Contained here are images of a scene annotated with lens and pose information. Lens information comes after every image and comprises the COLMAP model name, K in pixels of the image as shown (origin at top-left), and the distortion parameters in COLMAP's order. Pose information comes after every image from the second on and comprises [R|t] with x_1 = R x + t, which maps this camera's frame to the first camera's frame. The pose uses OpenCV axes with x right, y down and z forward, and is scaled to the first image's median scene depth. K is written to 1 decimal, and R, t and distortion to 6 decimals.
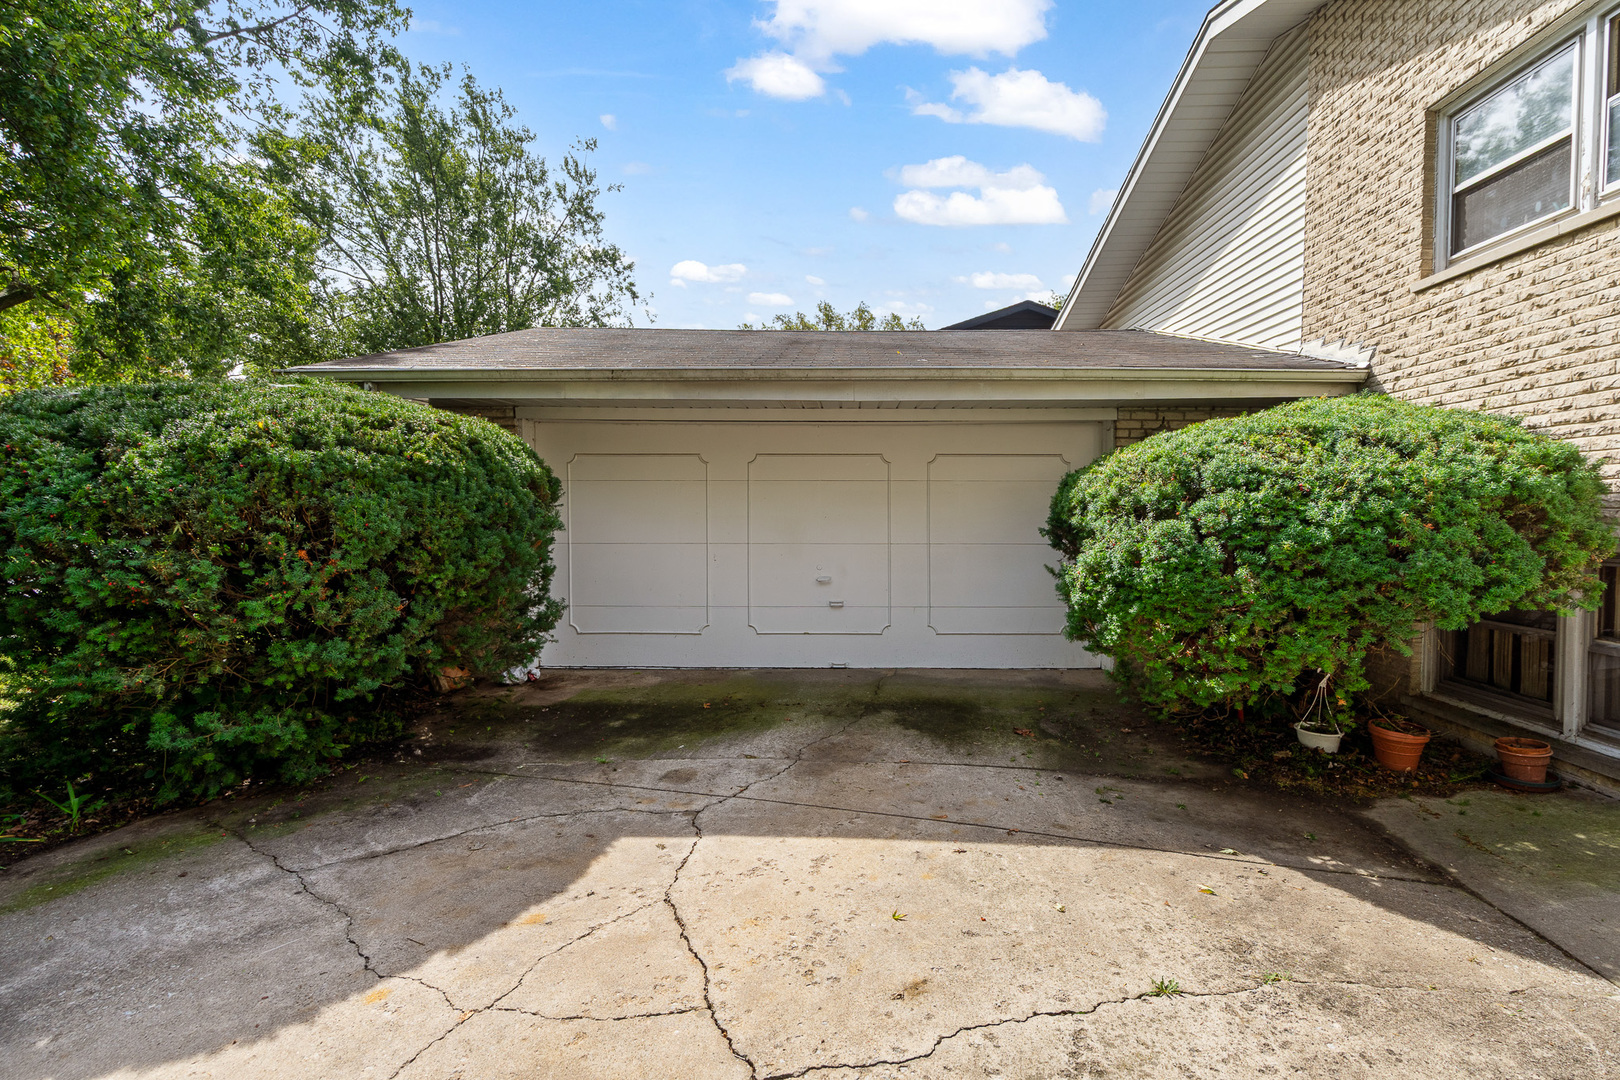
lens RADIAL K [[743.0, 0, 812.4], [0, 743.0, 537.2], [0, 0, 1]] dist [-0.002588, -0.000333]
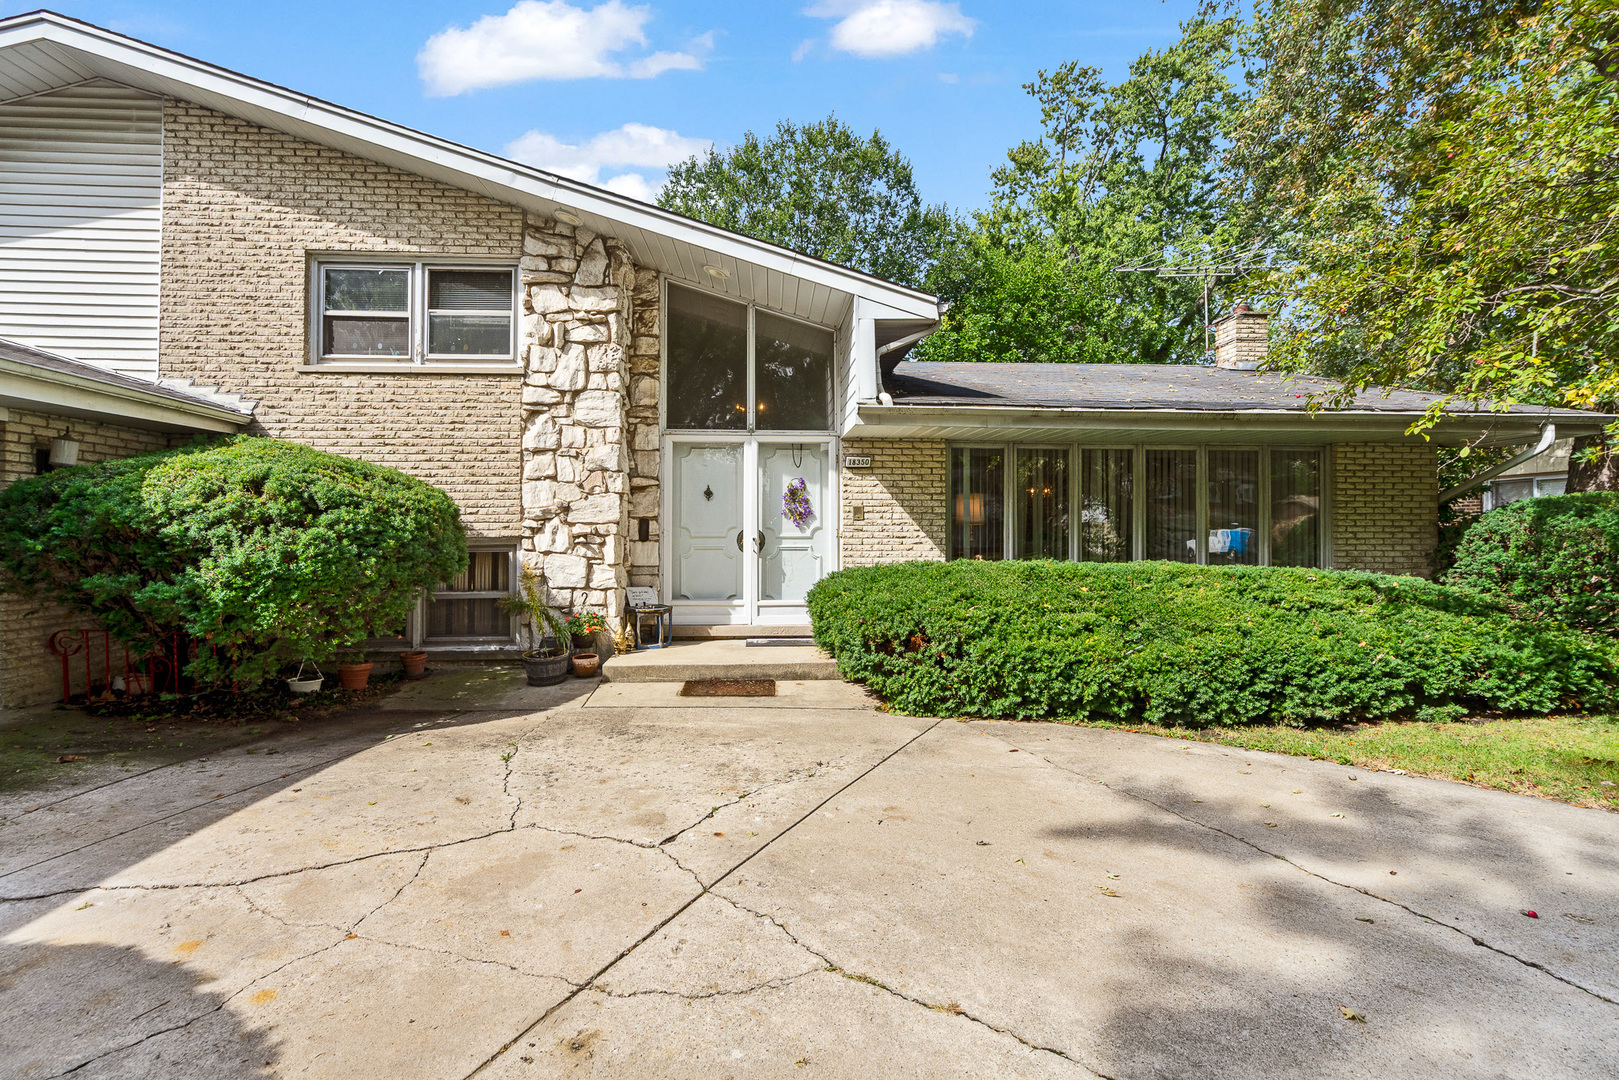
lens RADIAL K [[742.5, 0, 809.7], [0, 742.5, 534.0], [0, 0, 1]] dist [-0.002588, -0.000333]
pose [[-0.079664, -0.005348, 0.996807, -0.881443], [0.036200, 0.999310, 0.008254, 0.009597], [-0.996164, 0.036742, -0.079415, 0.177641]]
